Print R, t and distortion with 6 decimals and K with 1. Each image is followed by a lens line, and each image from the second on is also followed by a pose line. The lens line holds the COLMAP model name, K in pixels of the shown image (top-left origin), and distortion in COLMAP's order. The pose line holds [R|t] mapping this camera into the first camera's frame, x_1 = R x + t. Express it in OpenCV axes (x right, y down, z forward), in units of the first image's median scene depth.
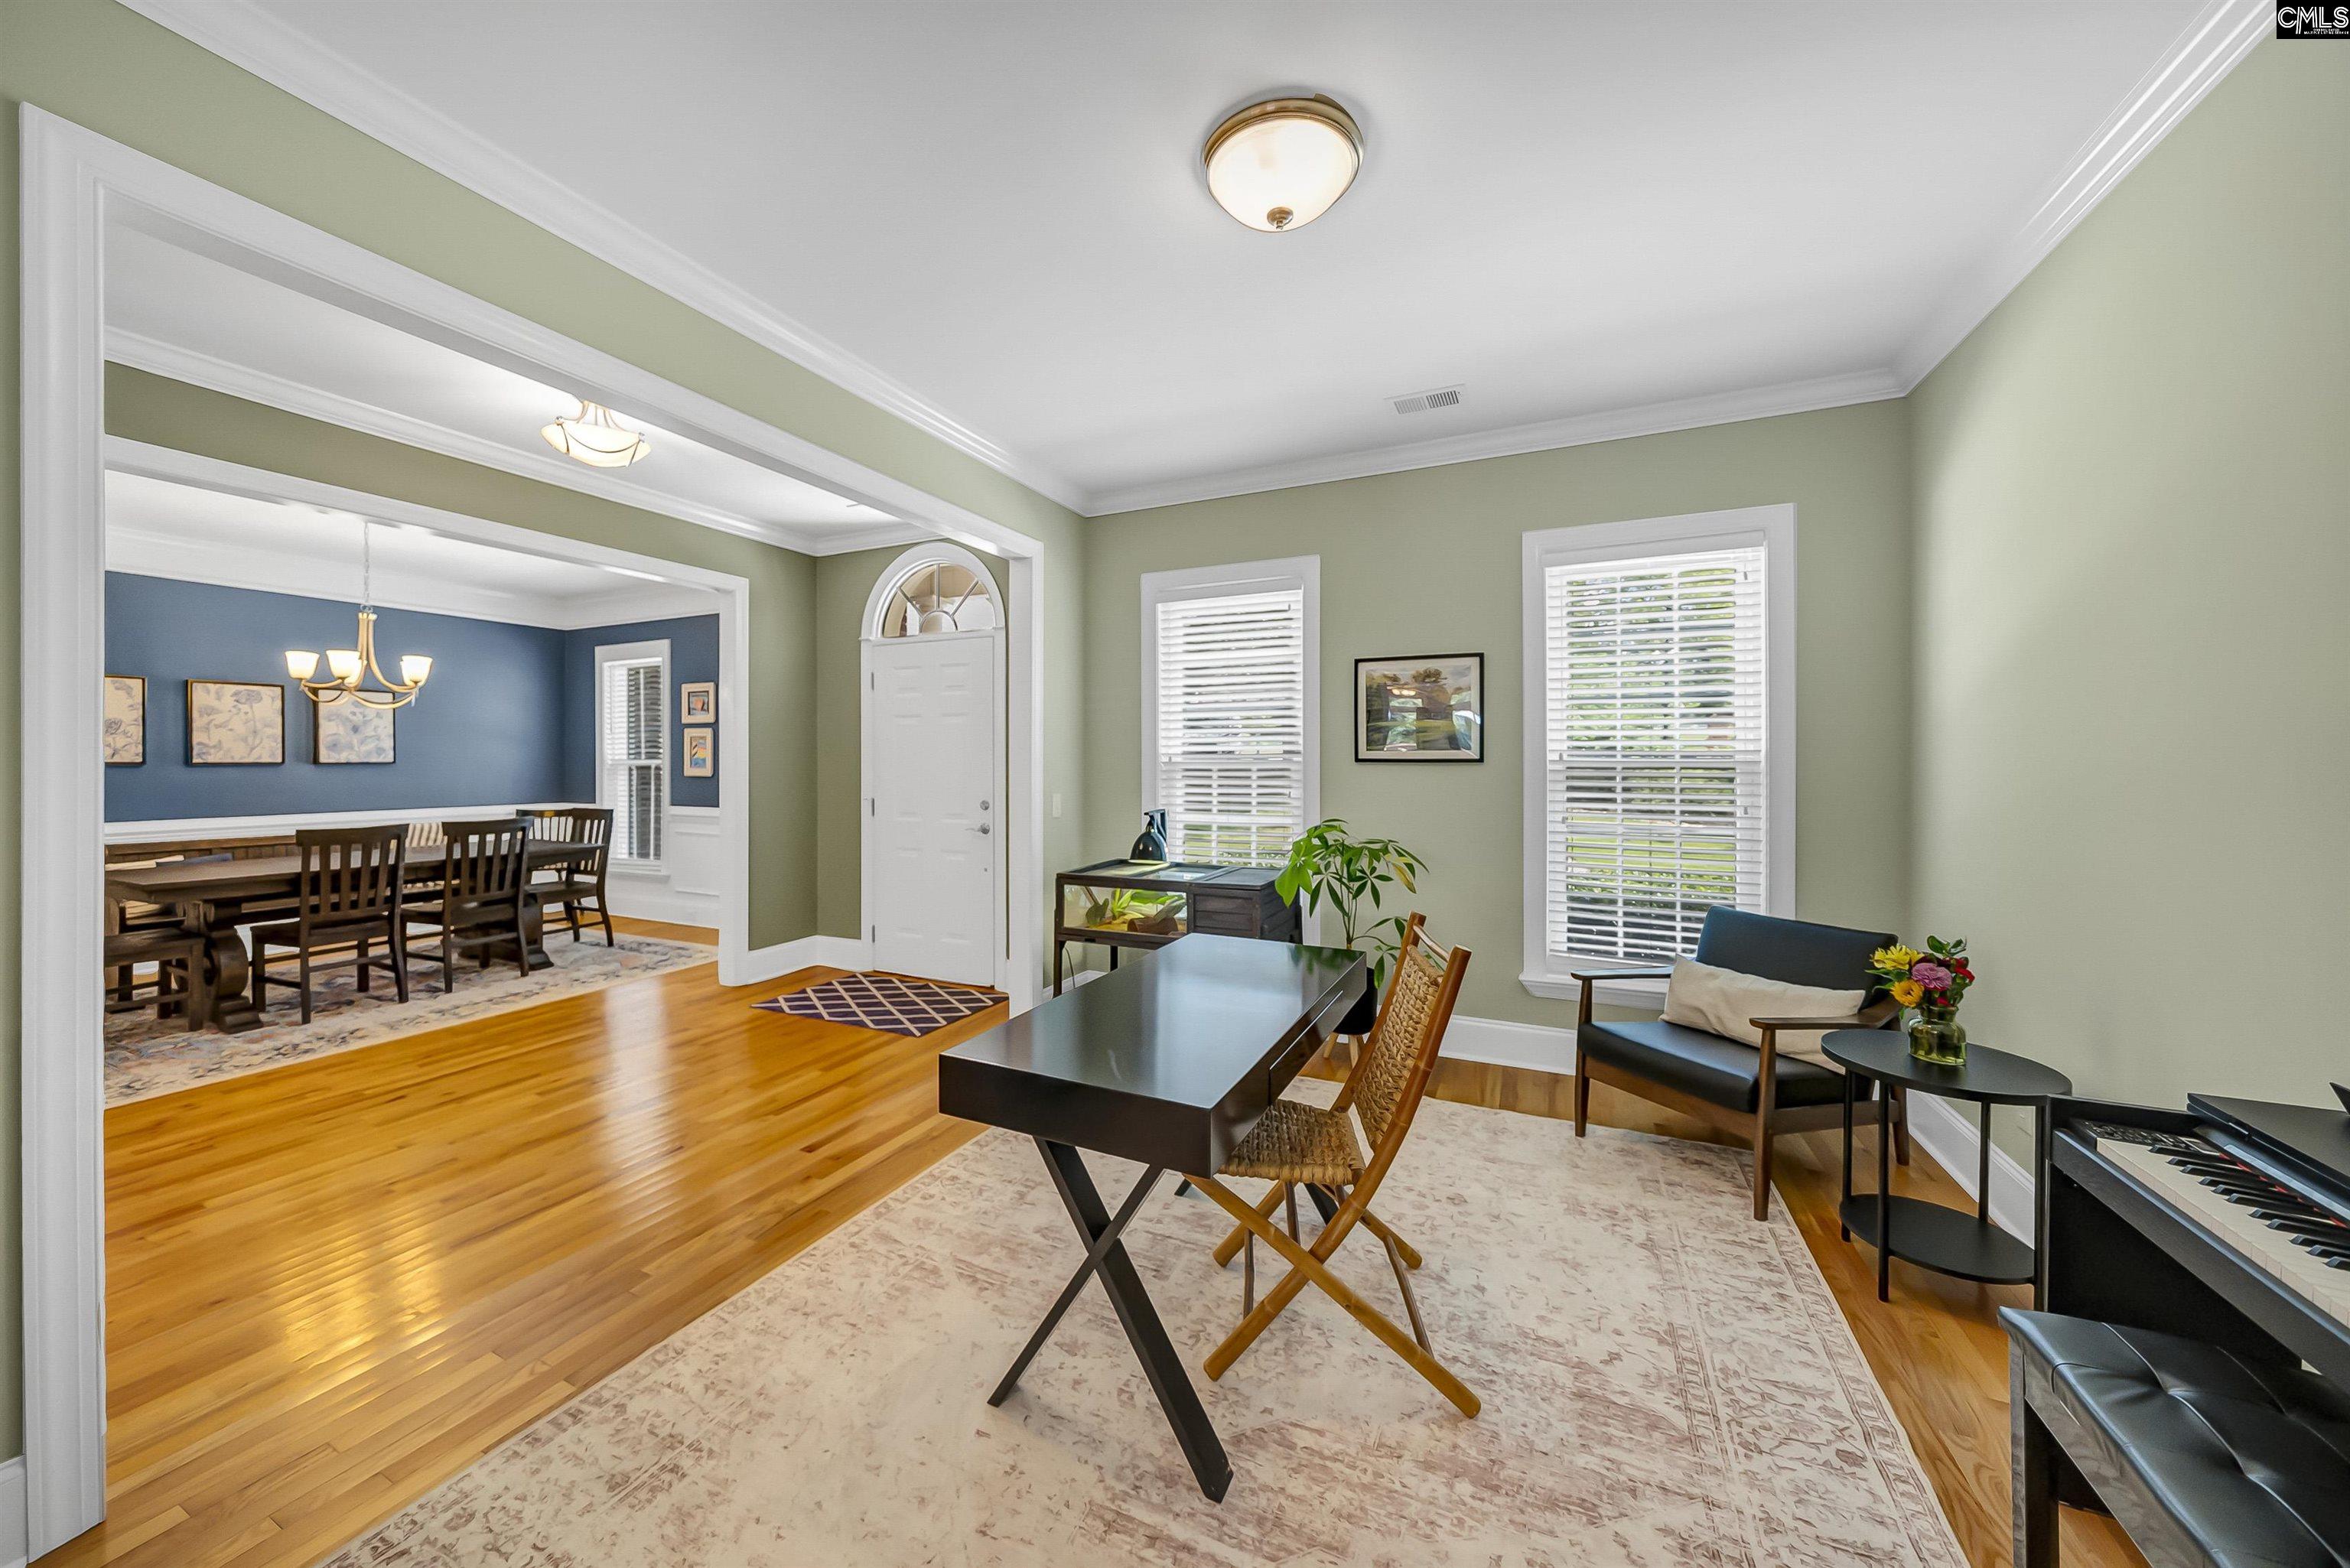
lens RADIAL K [[871.1, 0, 1186.1], [0, 871.1, 764.5], [0, 0, 1]] dist [-0.000997, 0.000138]
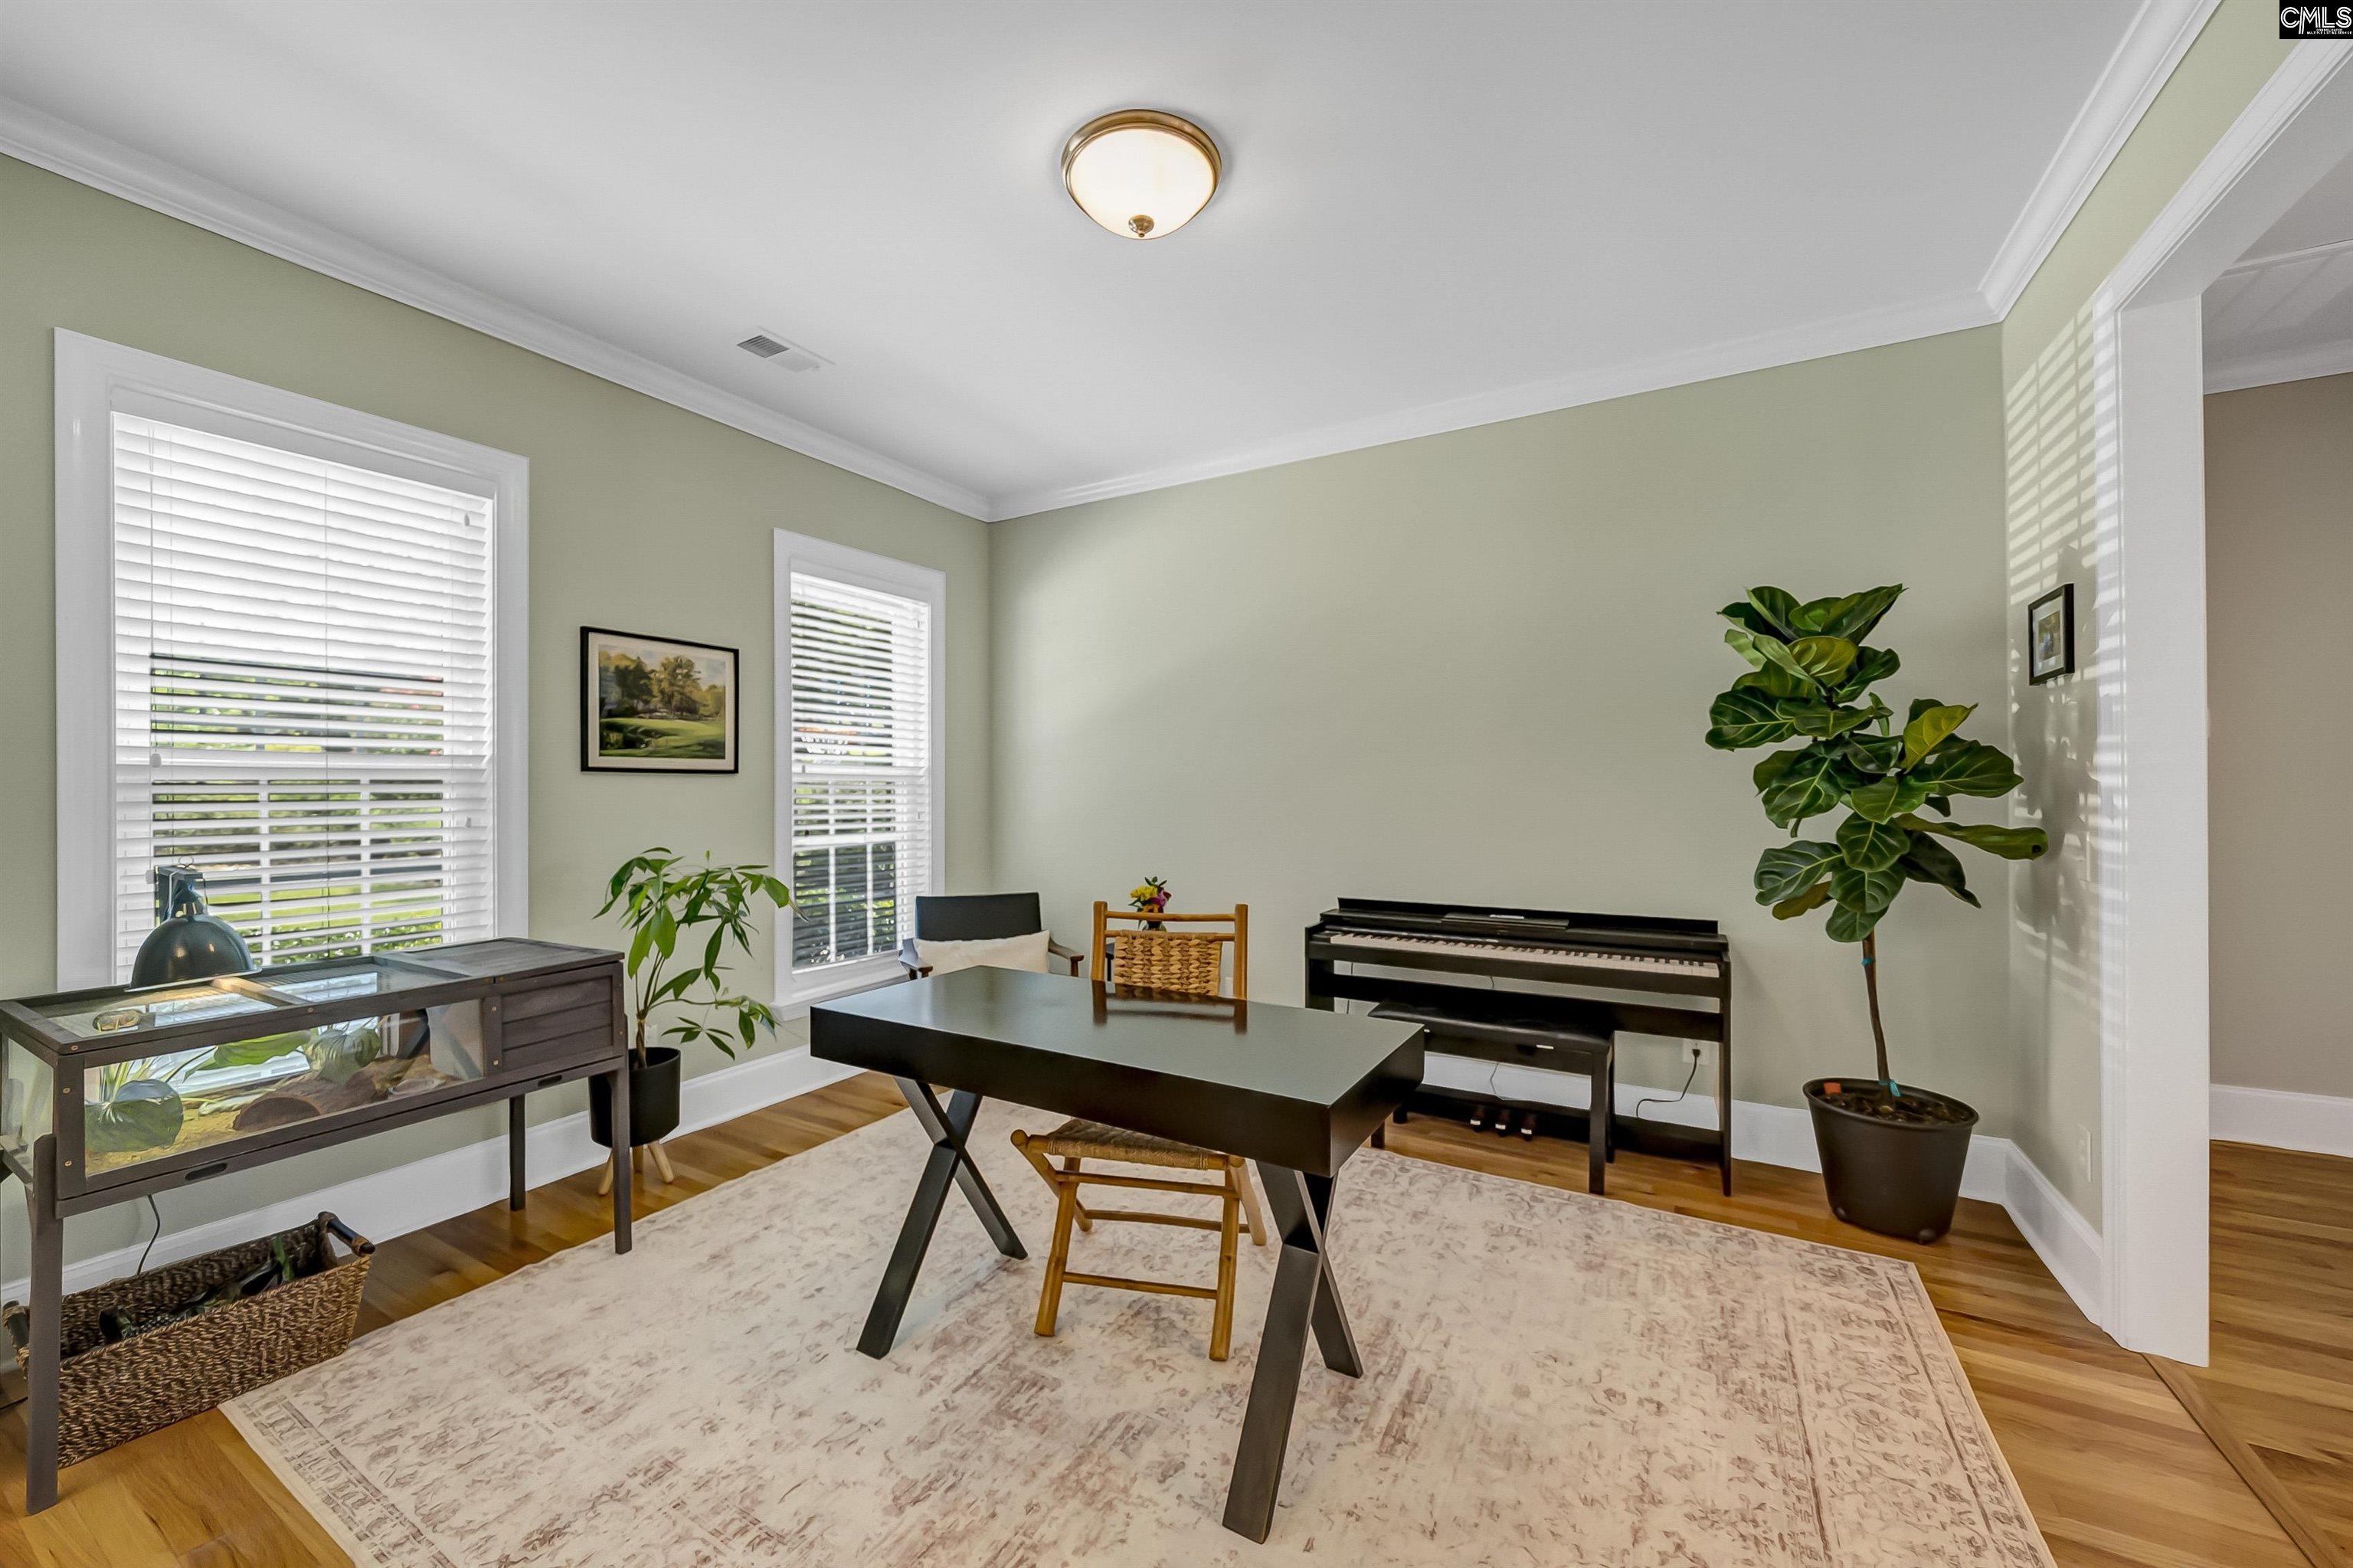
lens RADIAL K [[878.0, 0, 1172.9], [0, 878.0, 787.2], [0, 0, 1]] dist [0.000051, 0.000021]
pose [[0.084429, -0.005747, 0.996413, -0.462610], [0.001311, 0.999983, 0.005656, 0.006419], [-0.996429, 0.000829, 0.084435, 0.443862]]
